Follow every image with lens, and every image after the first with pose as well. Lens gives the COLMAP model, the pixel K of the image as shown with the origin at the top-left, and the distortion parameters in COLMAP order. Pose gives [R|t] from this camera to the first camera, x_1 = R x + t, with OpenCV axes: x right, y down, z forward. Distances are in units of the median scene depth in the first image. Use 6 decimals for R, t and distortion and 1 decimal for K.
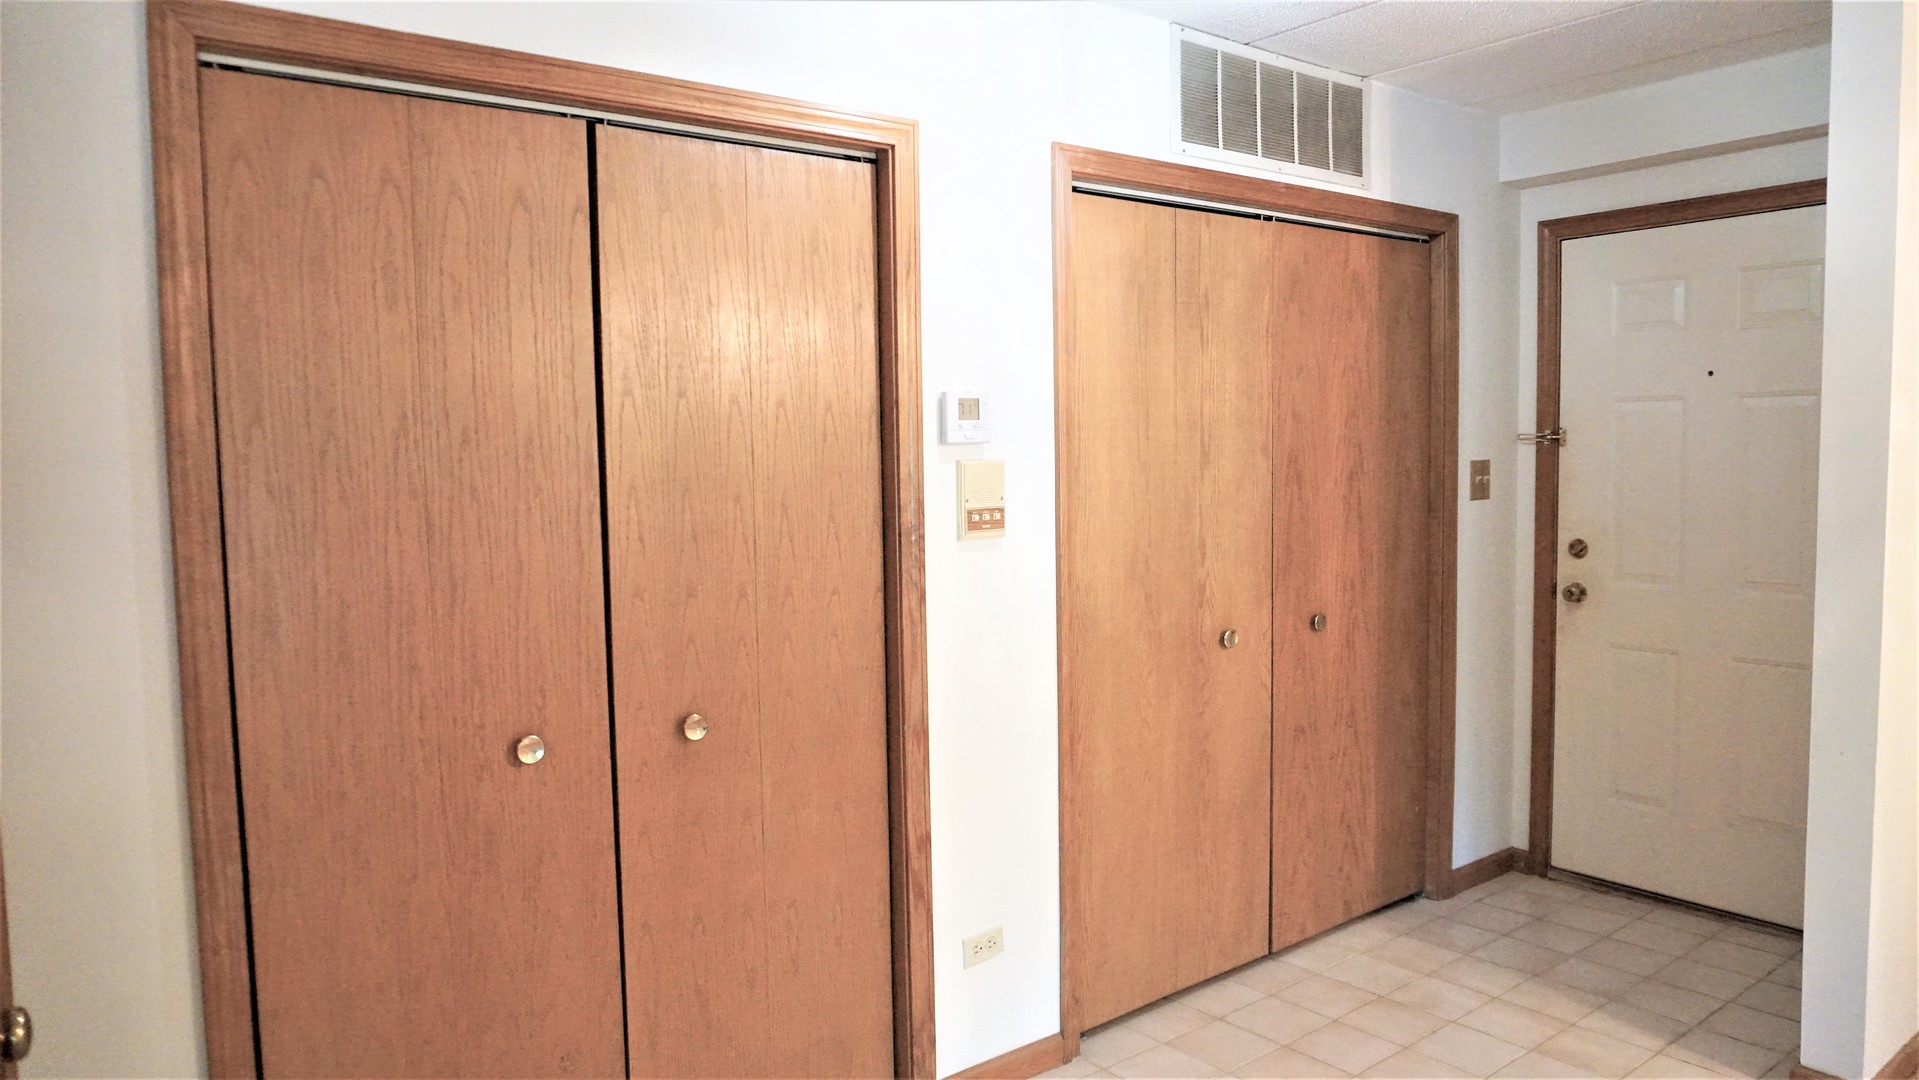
lens RADIAL K [[1290.1, 0, 952.4], [0, 1290.1, 549.0], [0, 0, 1]] dist [-0.023742, 0.014868]
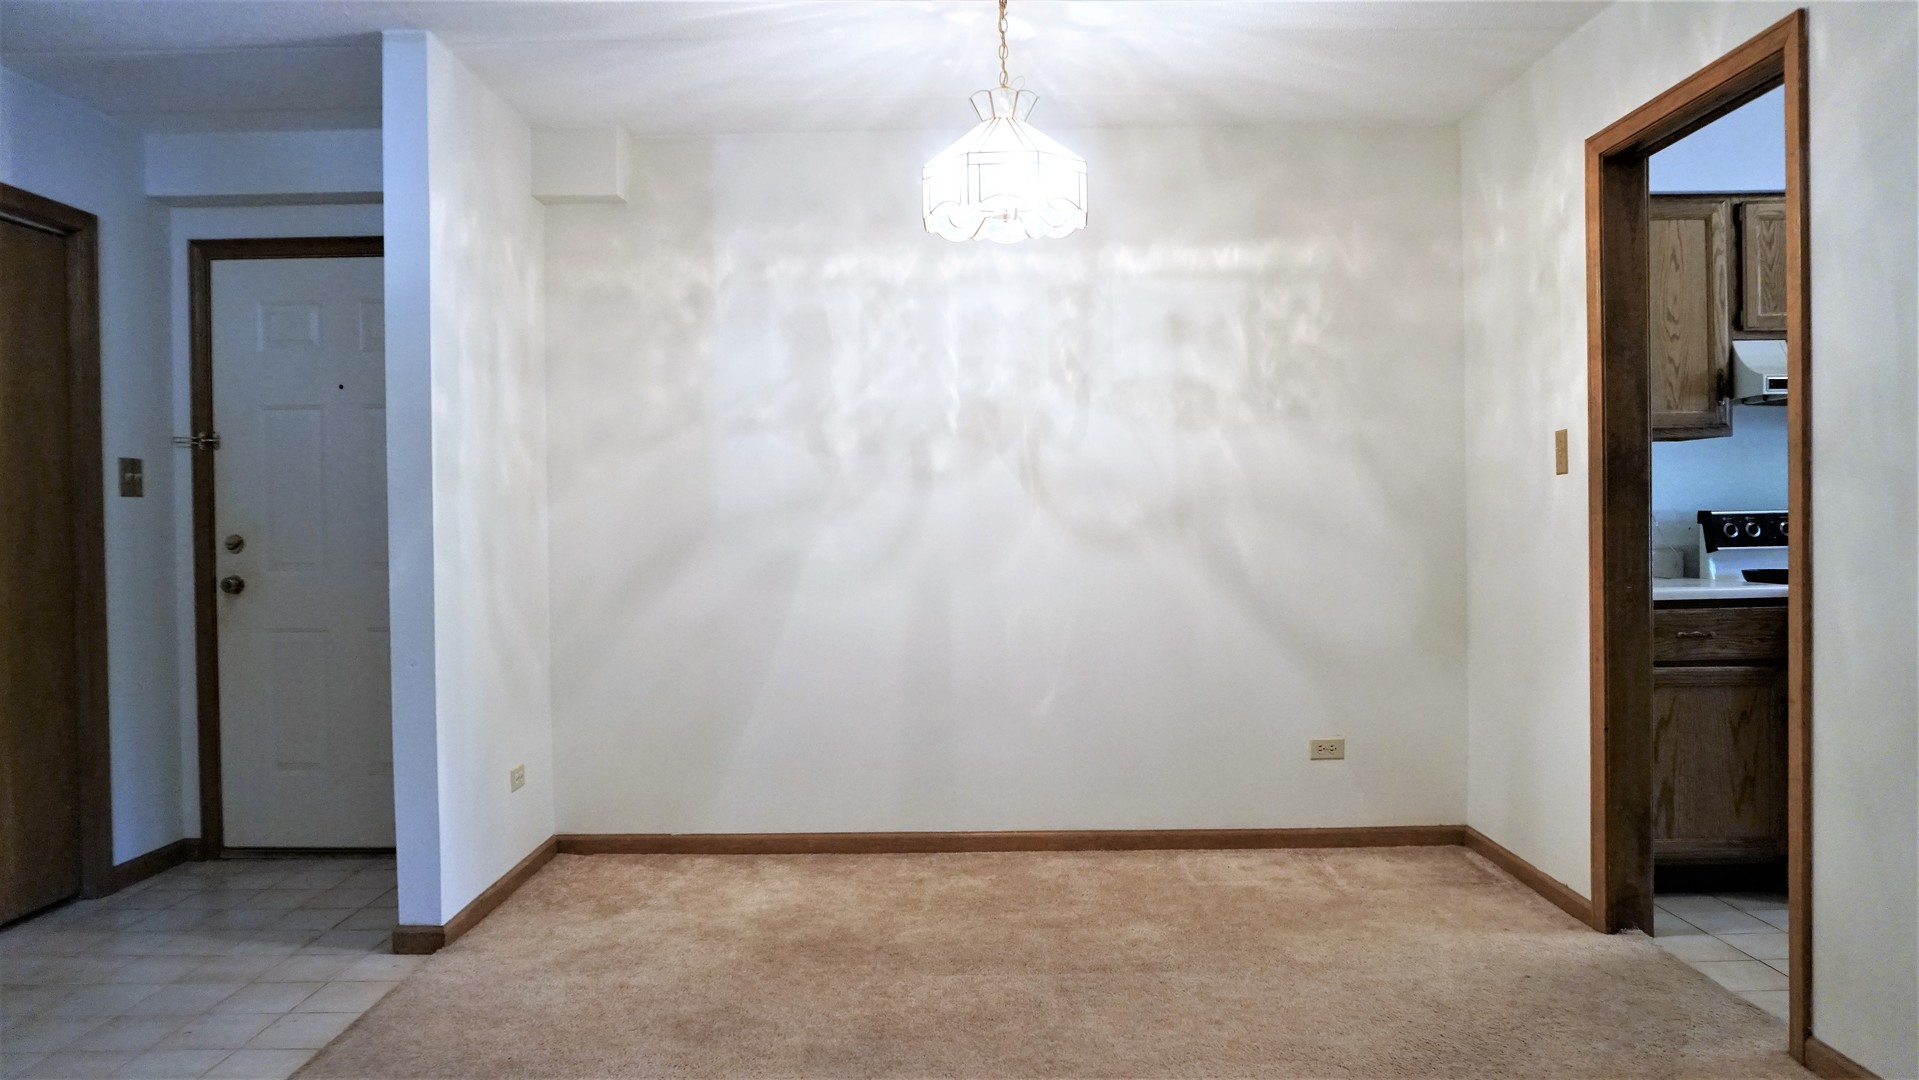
lens RADIAL K [[1290.1, 0, 1014.0], [0, 1290.1, 559.5], [0, 0, 1]] dist [-0.023742, 0.014868]
pose [[0.586200, -0.007507, 0.810131, -0.007383], [0.032985, 0.999349, -0.014607, 0.050632], [-0.809494, 0.035285, 0.586066, -0.174600]]
